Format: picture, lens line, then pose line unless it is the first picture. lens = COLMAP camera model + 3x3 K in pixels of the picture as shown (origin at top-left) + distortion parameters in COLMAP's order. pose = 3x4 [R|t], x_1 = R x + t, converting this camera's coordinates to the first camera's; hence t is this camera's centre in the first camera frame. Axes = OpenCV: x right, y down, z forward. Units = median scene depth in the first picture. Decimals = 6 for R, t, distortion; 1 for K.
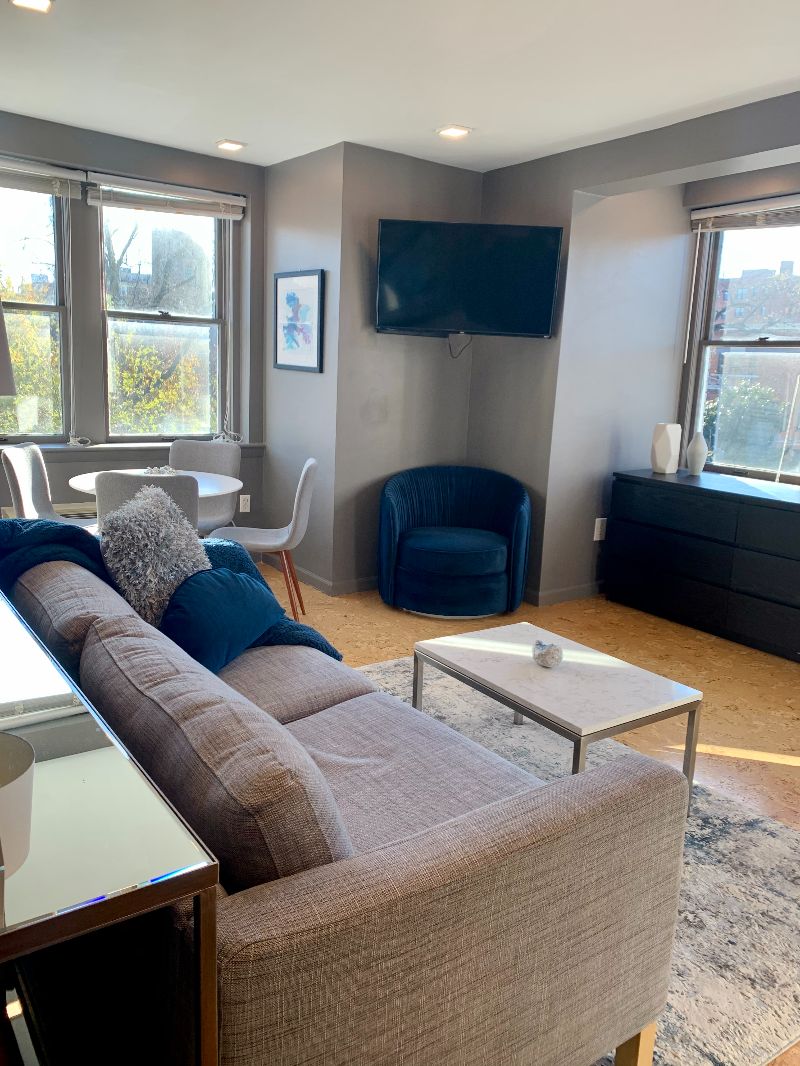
lens RADIAL K [[815.1, 0, 400.0], [0, 815.1, 528.3], [0, 0, 1]] dist [0.037155, -0.041369]
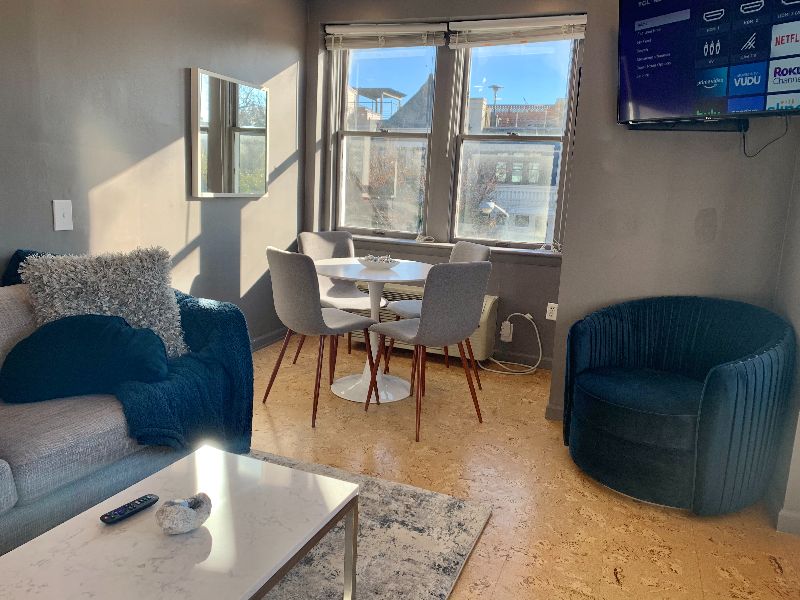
lens RADIAL K [[611.7, 0, 398.9], [0, 611.7, 295.3], [0, 0, 1]] dist [0.037155, -0.041369]
pose [[0.550500, 0.136861, -0.823540, 0.400131], [-0.190644, 0.981014, 0.035594, -0.049445], [0.812776, 0.137409, 0.566140, 0.473174]]
